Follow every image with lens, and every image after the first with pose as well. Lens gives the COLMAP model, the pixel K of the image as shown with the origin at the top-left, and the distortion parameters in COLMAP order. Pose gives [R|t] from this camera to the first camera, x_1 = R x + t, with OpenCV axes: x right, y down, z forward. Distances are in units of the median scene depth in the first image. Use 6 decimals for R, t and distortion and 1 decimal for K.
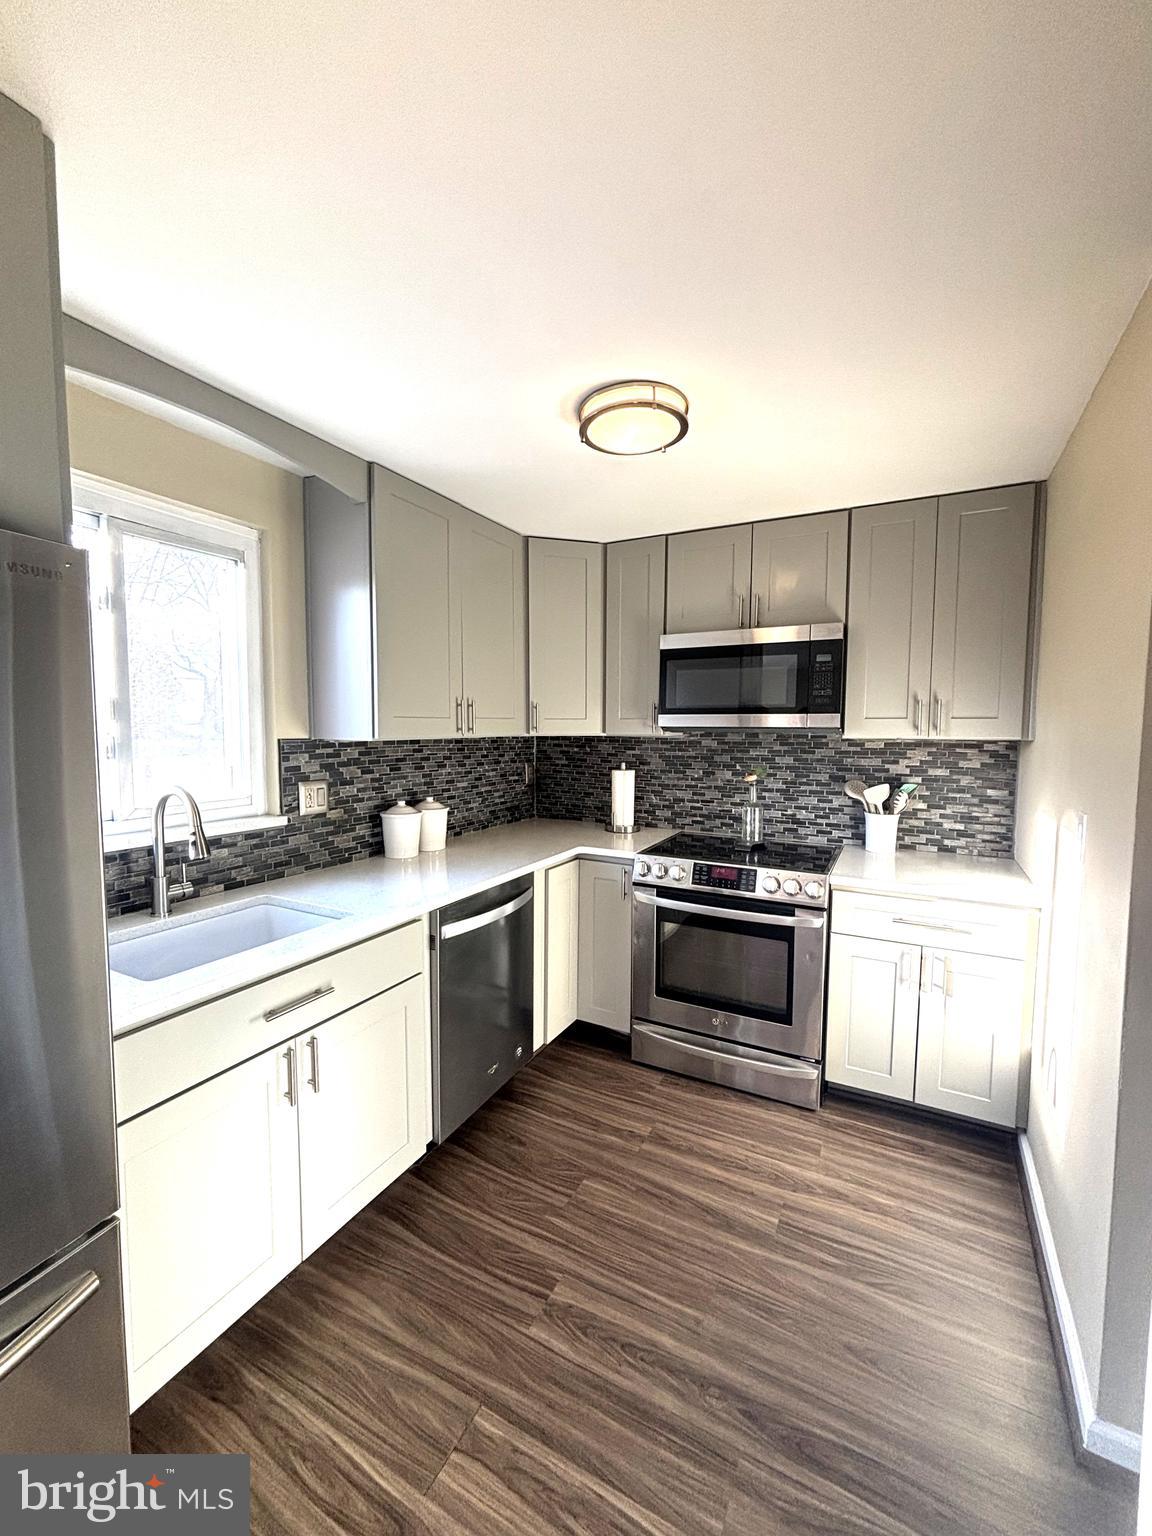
lens RADIAL K [[622.2, 0, 581.5], [0, 622.2, 768.2], [0, 0, 1]] dist [-0.002891, 0.001068]
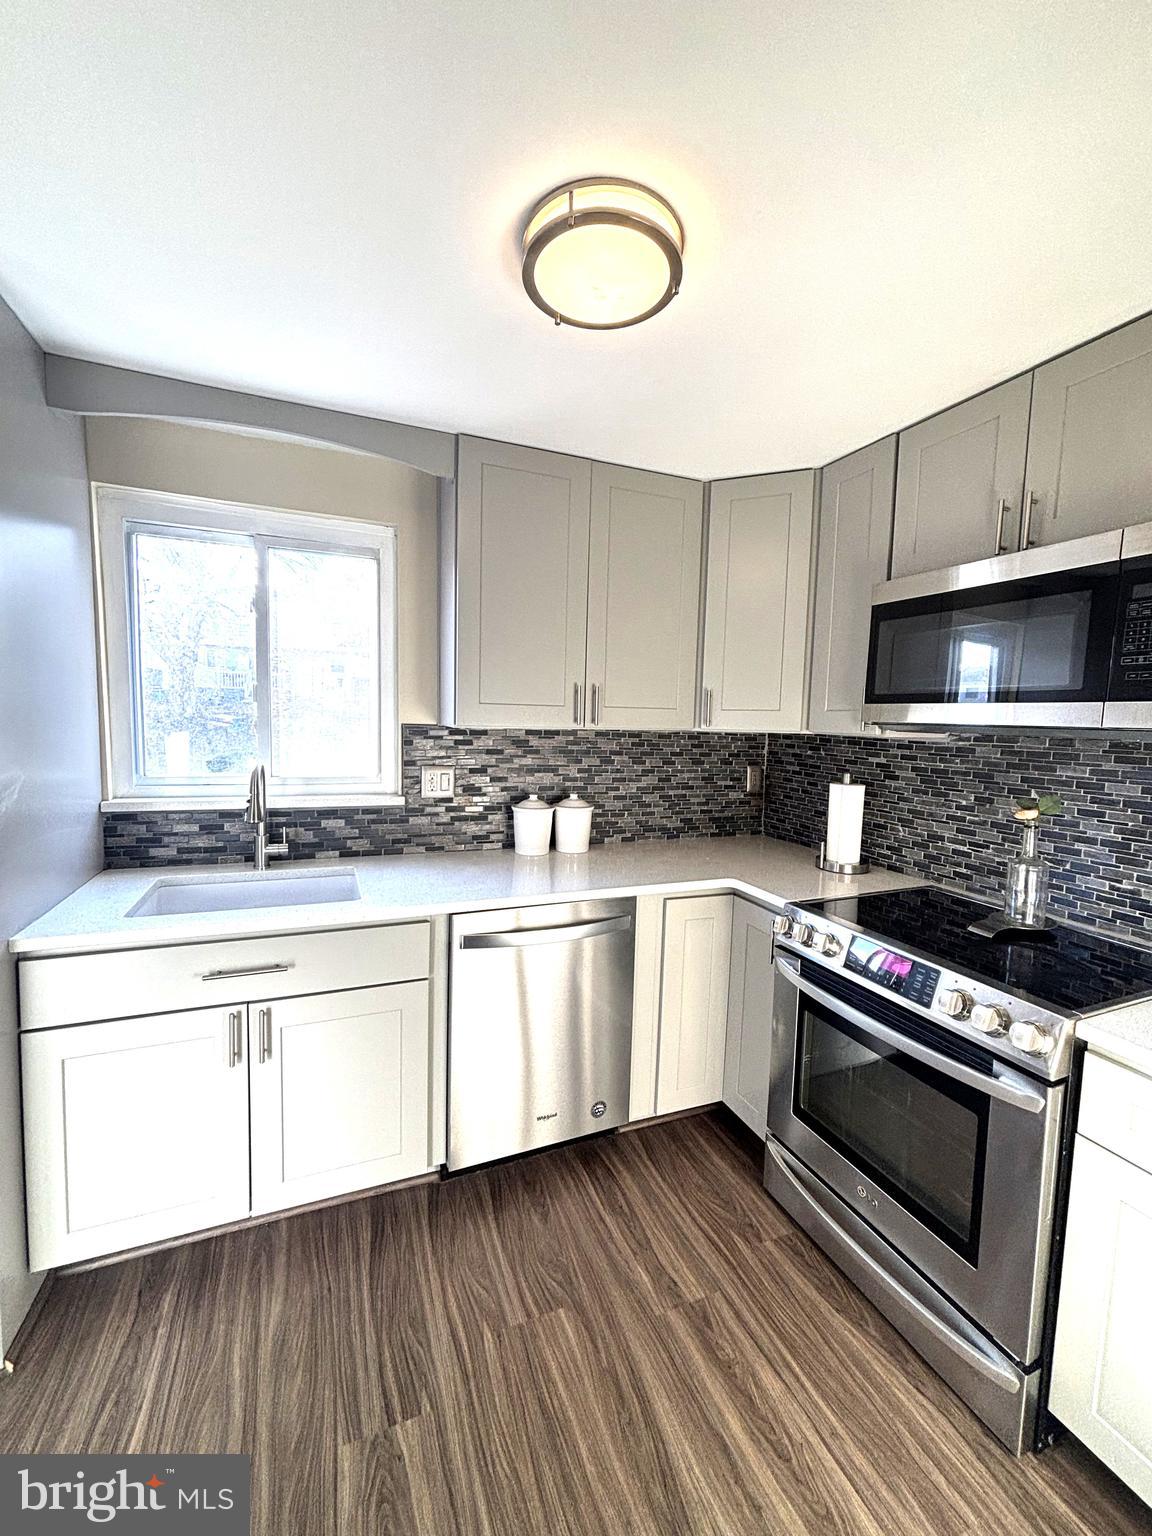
lens RADIAL K [[622.2, 0, 582.8], [0, 622.2, 767.4], [0, 0, 1]] dist [-0.002891, 0.001068]
pose [[0.768500, 0.068183, -0.636207, 0.387775], [-0.068095, 0.997375, 0.024634, -0.017488], [0.636216, 0.024391, 0.771125, 0.345482]]
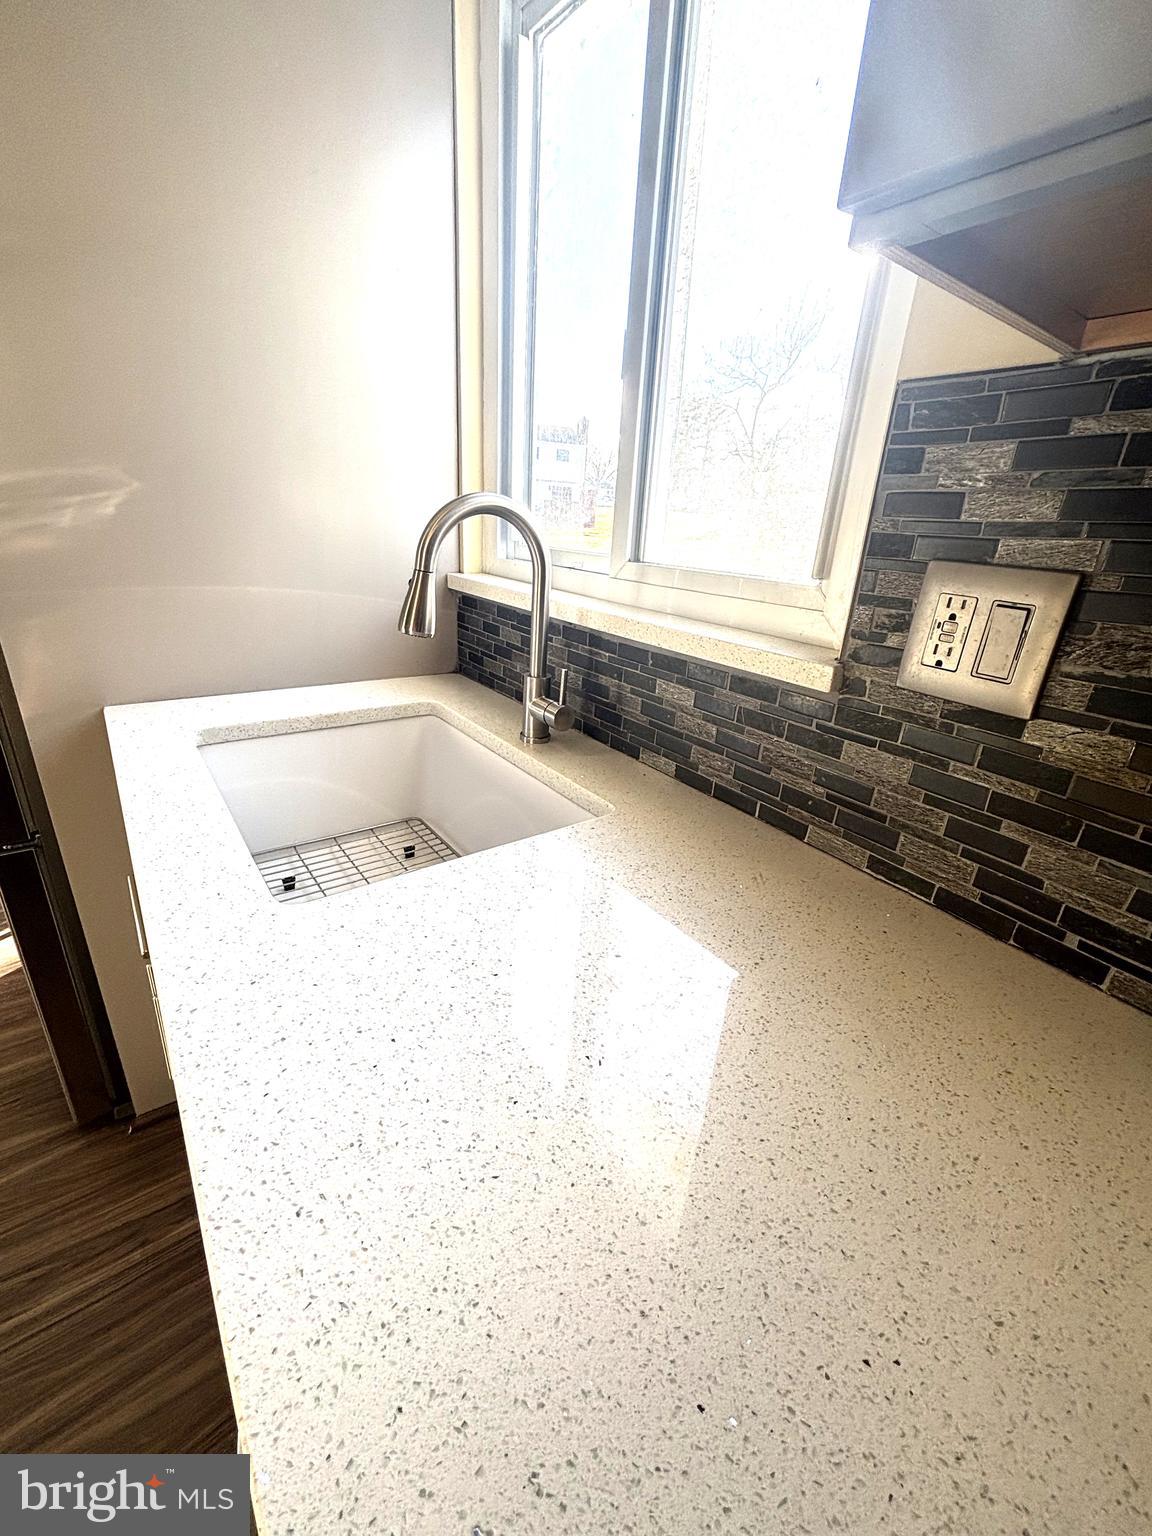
lens RADIAL K [[622.2, 0, 581.1], [0, 622.2, 768.4], [0, 0, 1]] dist [-0.002891, 0.001068]
pose [[-0.434741, 0.306068, -0.846949, -0.132483], [-0.124042, 0.911158, 0.392943, 0.016415], [0.891972, 0.275885, -0.358153, 0.923113]]
